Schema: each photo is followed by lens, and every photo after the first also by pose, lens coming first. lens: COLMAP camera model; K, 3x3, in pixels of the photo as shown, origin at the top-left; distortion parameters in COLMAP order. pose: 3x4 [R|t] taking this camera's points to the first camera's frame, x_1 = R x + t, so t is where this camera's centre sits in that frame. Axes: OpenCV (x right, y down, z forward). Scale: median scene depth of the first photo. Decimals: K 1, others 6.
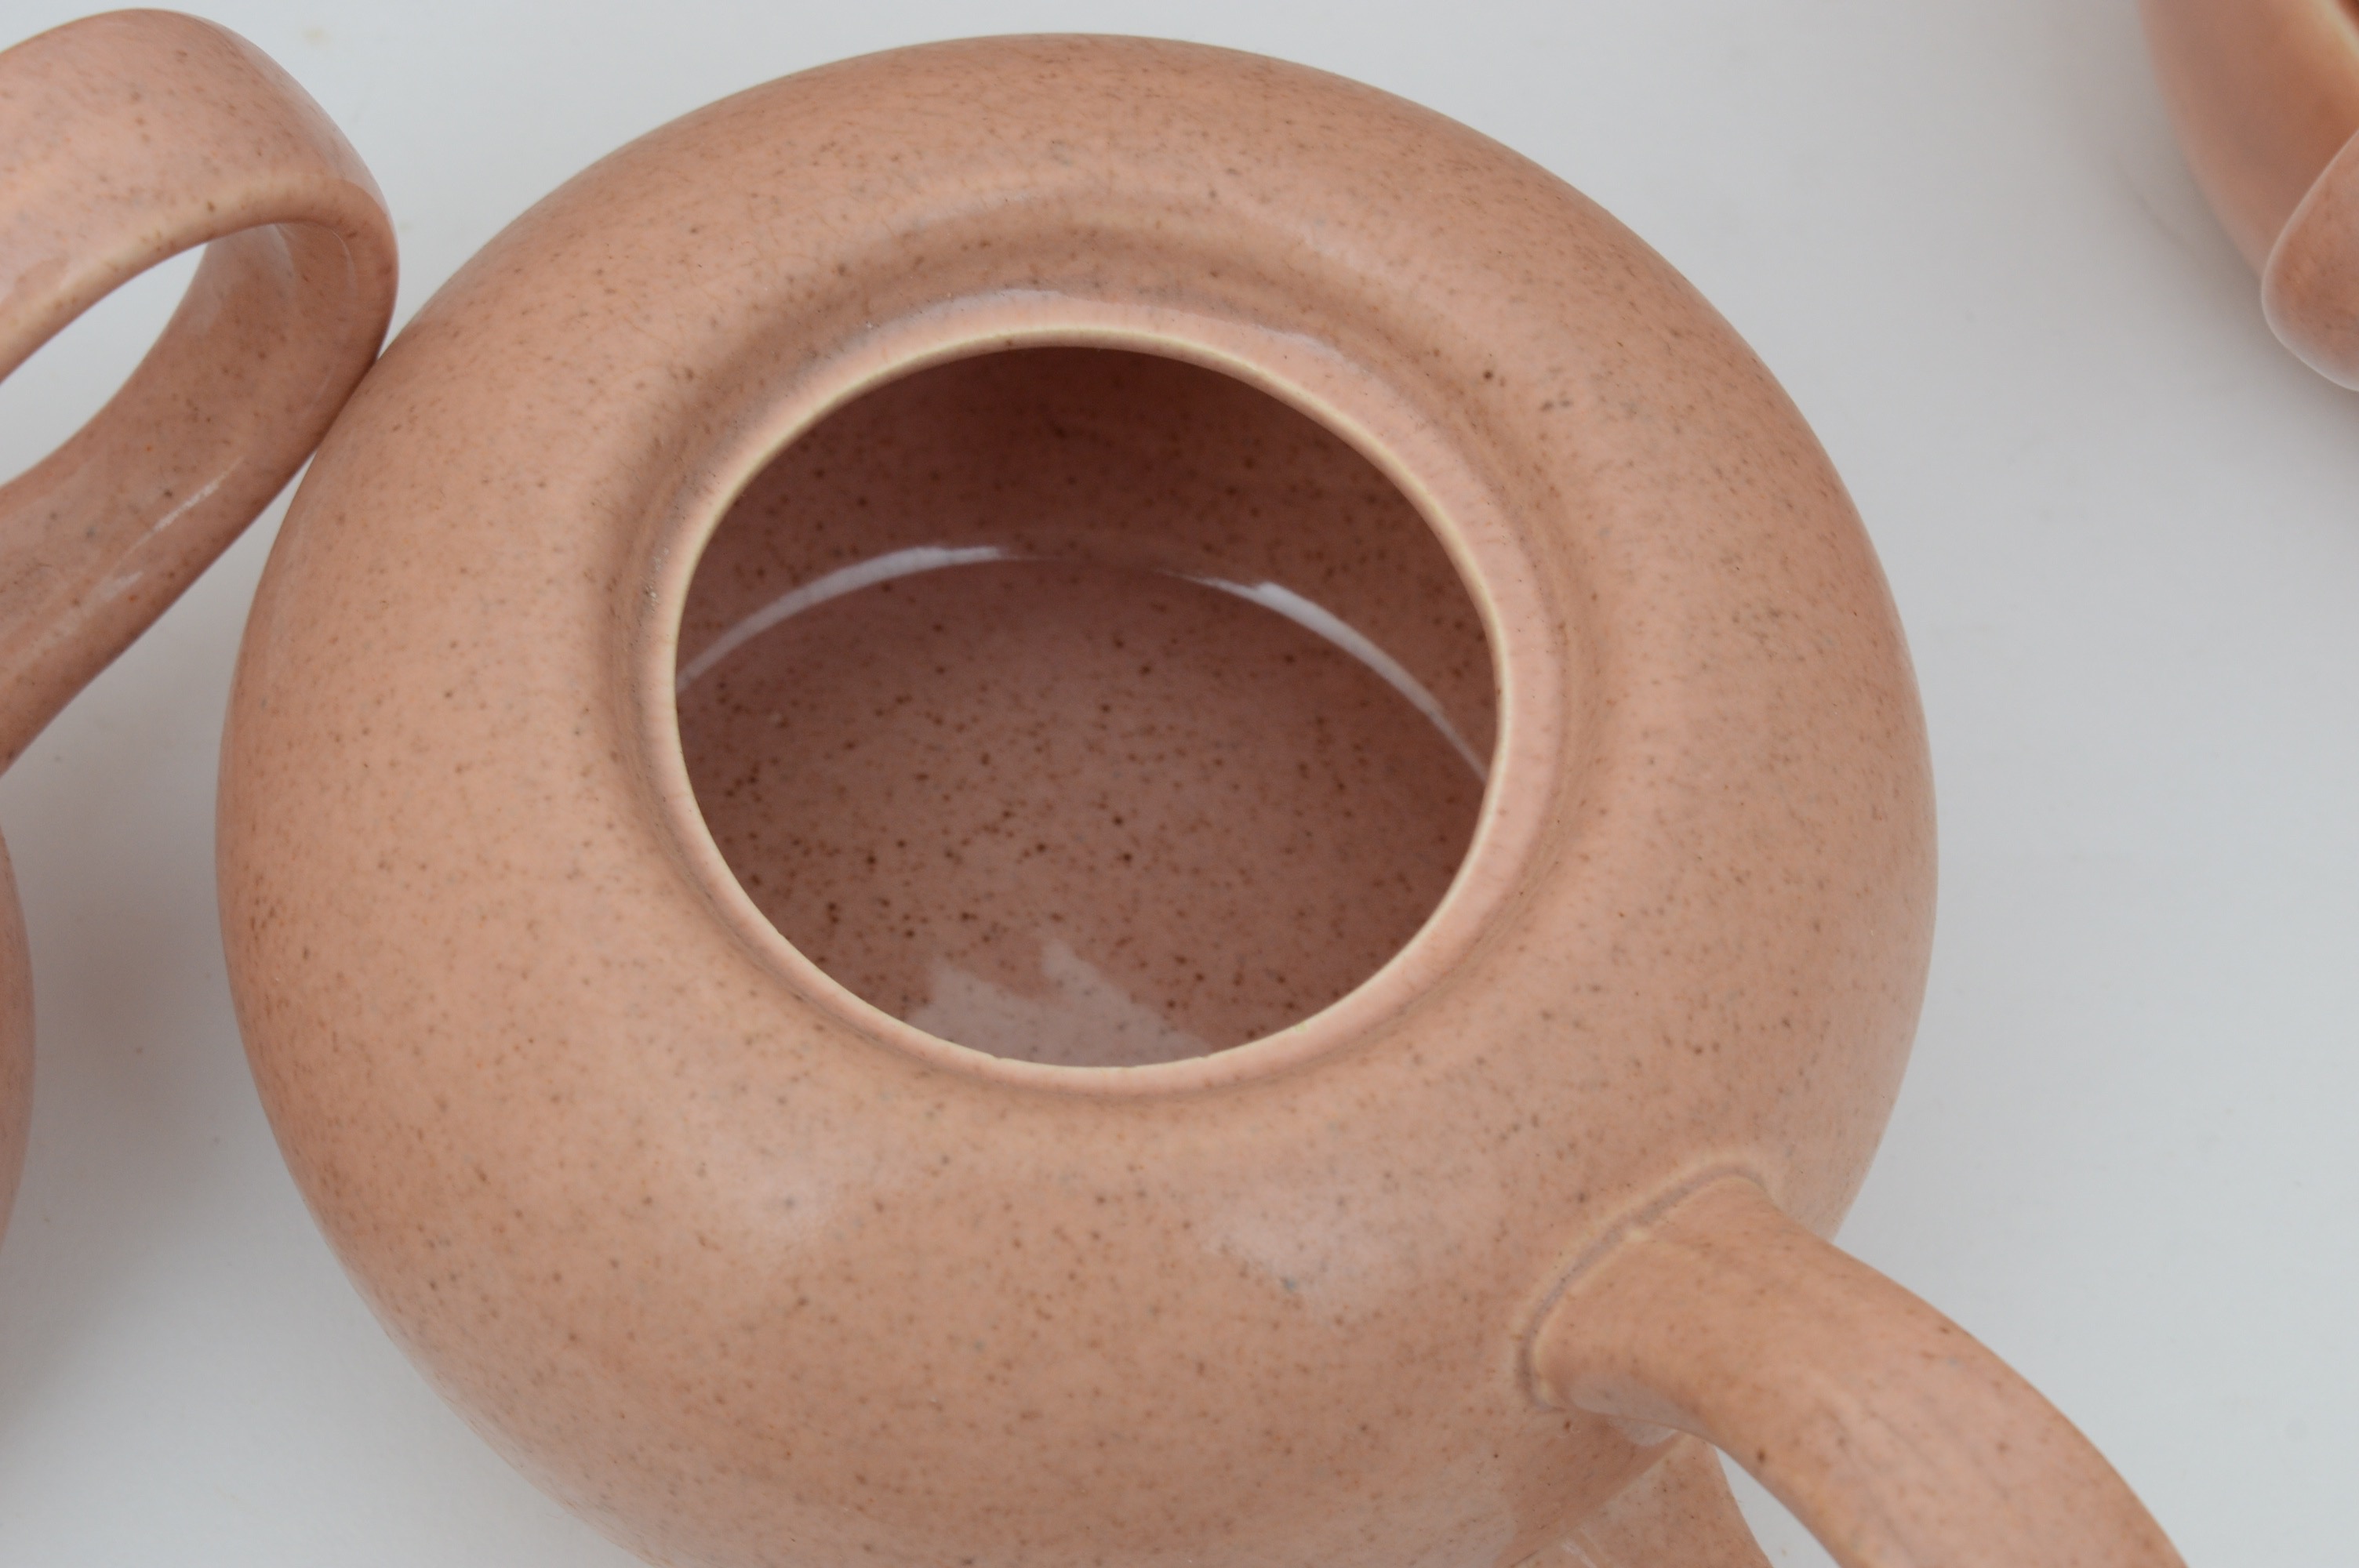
lens RADIAL K [[5391.8, 0, 1179.5], [0, 5391.8, 784.0], [0, 0, 1]] dist [0.107662, 0.144837]
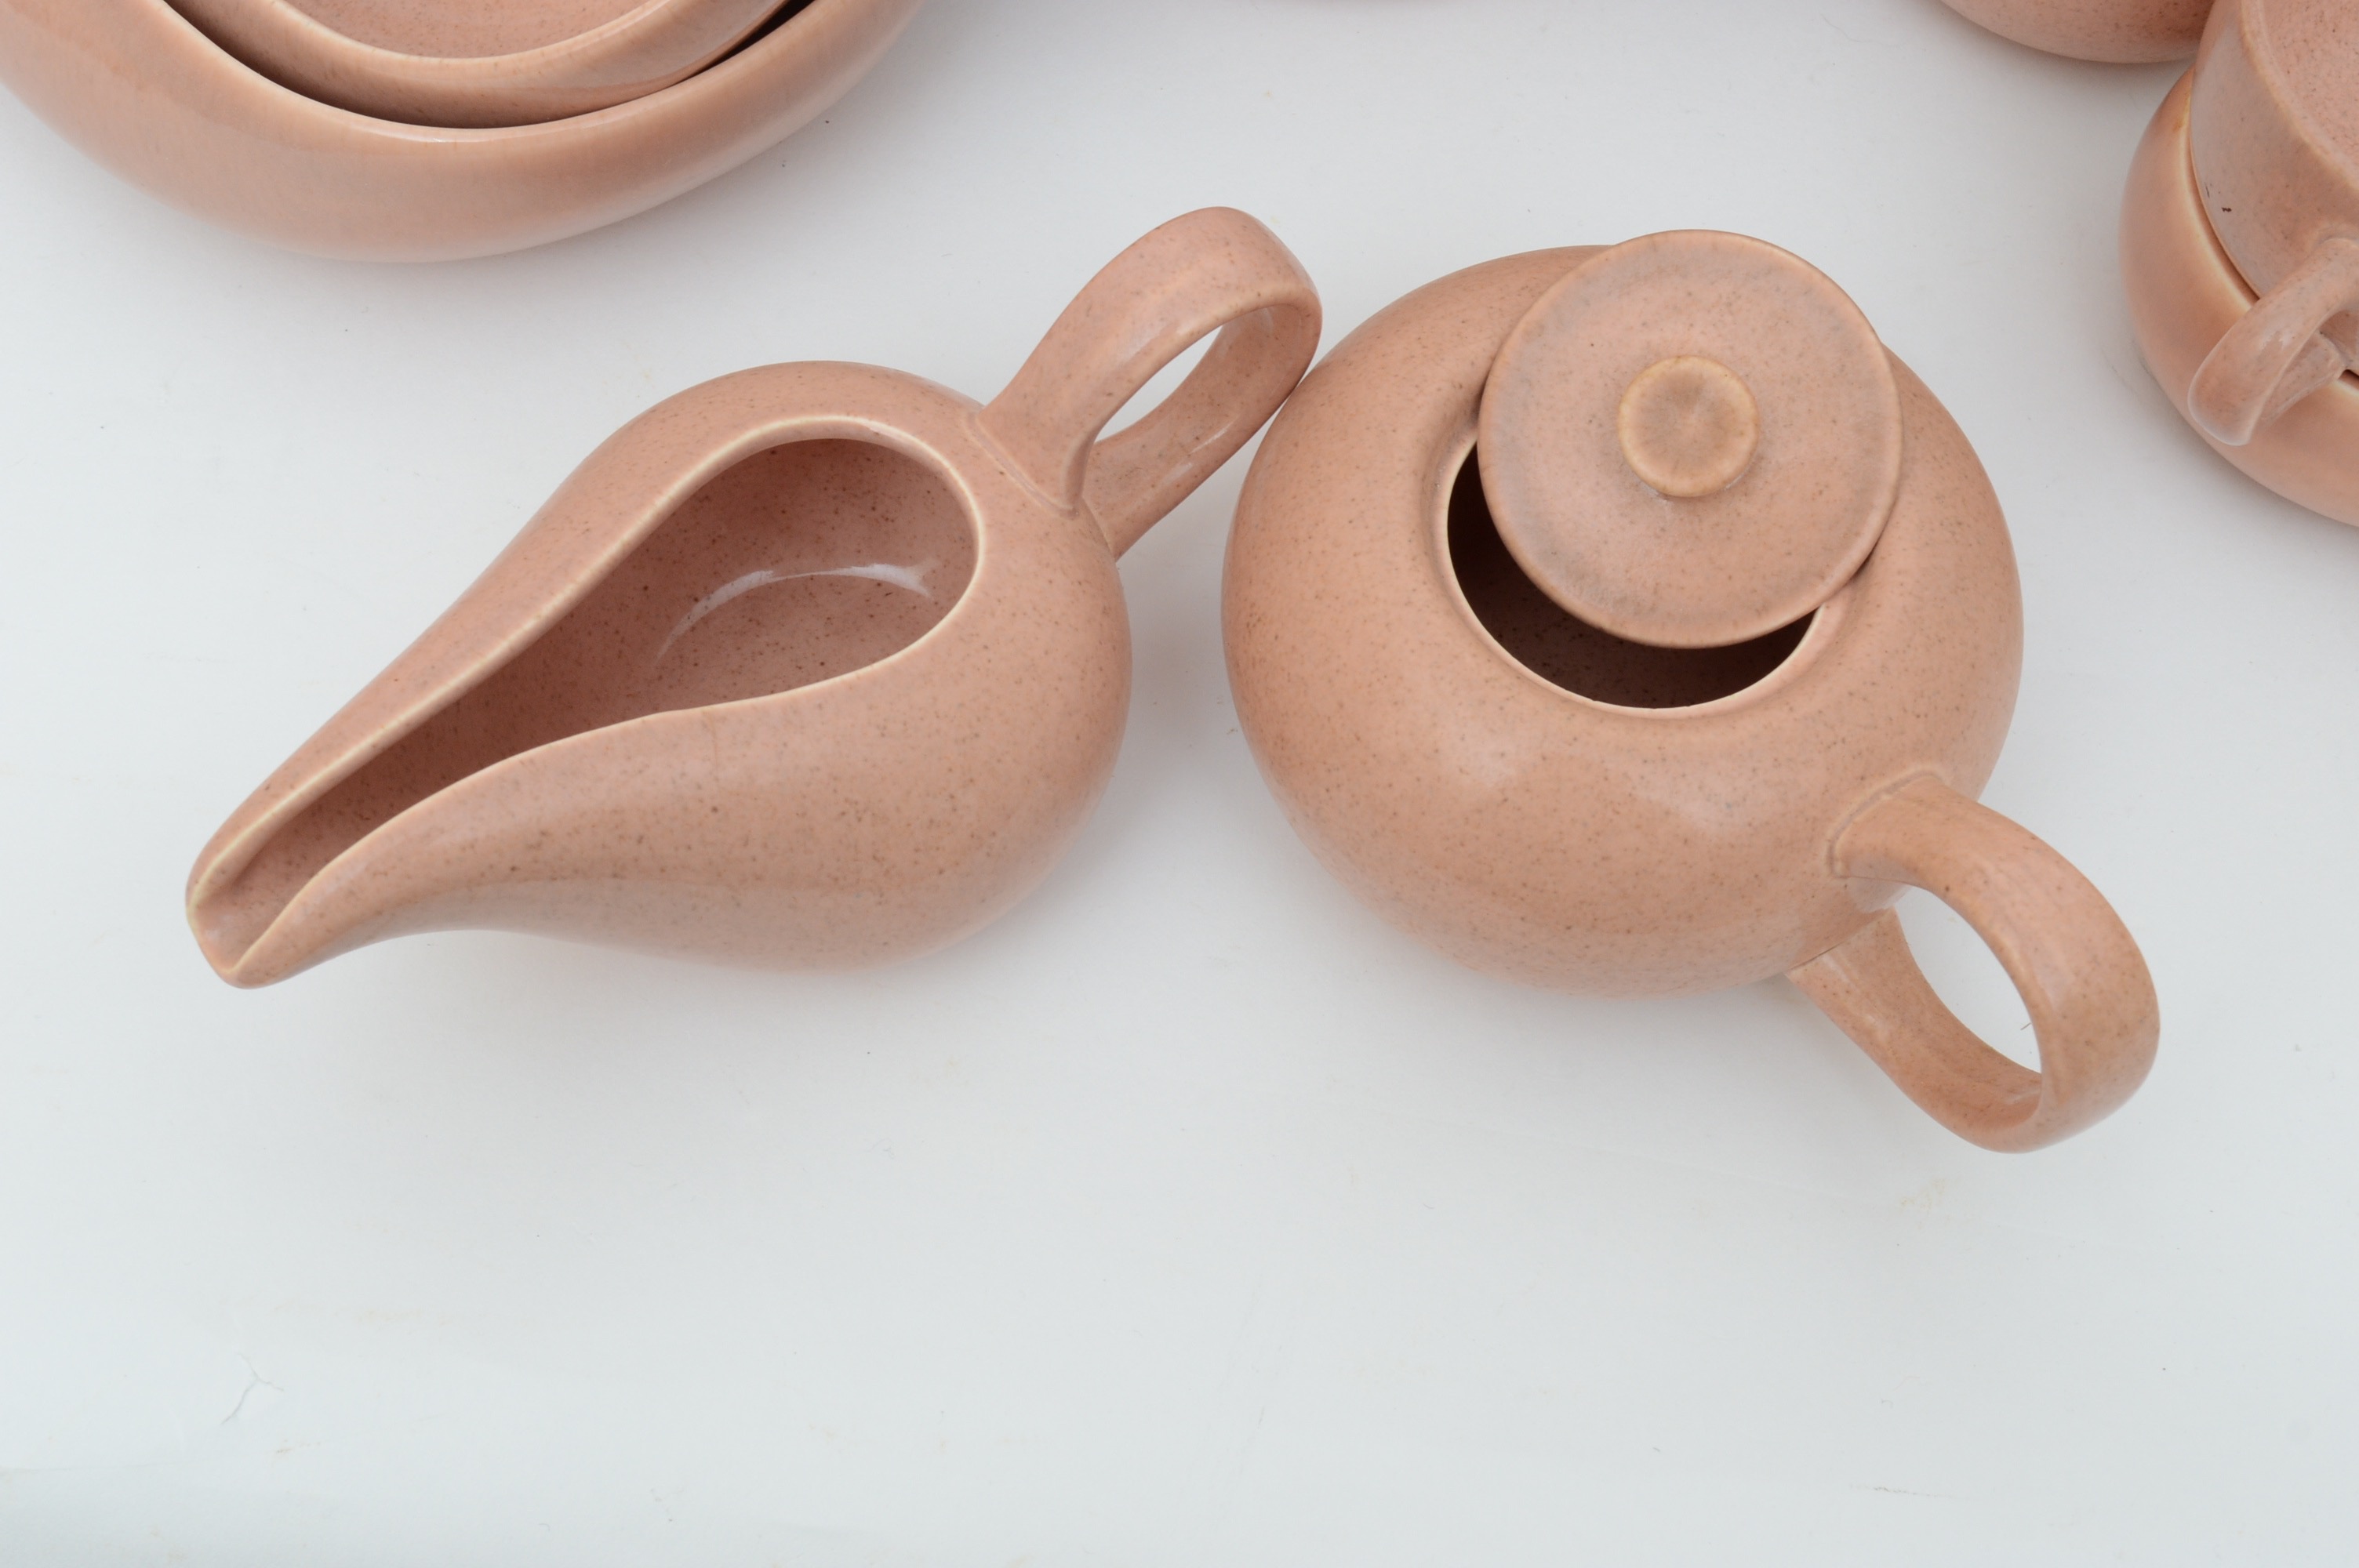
lens RADIAL K [[3181.6, 0, 1179.5], [0, 3181.6, 784.0], [0, 0, 1]] dist [-0.011579, -0.035067]
pose [[0.996359, 0.060444, -0.060131, -0.122075], [-0.061116, 0.998086, -0.009396, 0.107512], [0.059448, 0.013037, 0.998146, -0.294730]]
